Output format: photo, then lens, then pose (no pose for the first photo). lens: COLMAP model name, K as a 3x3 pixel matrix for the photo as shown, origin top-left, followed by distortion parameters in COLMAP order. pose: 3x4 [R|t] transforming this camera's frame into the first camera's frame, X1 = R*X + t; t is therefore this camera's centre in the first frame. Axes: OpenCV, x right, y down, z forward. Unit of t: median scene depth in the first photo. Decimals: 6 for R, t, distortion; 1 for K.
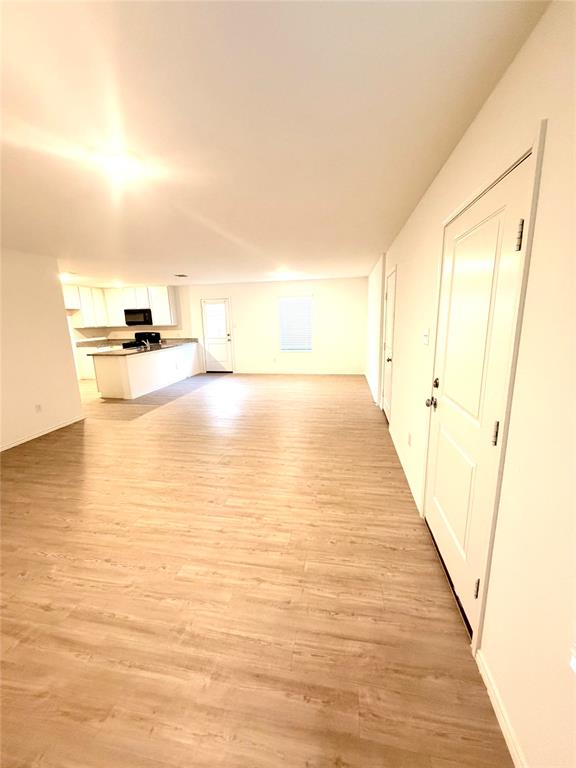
lens RADIAL K [[304.6, 0, 289.8], [0, 304.6, 382.7], [0, 0, 1]] dist [0.001707, 0.000066]
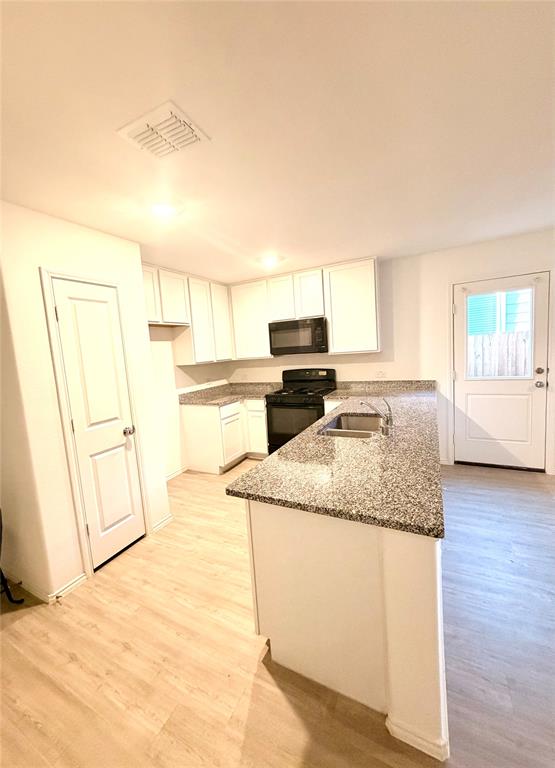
lens RADIAL K [[313.0, 0, 273.1], [0, 313.0, 383.5], [0, 0, 1]] dist [-0.000077, 0.000006]
pose [[0.955566, -0.012021, -0.294530, -0.392916], [-0.013381, 0.996369, -0.084078, -0.105051], [0.294472, 0.084284, 0.951936, 0.543800]]
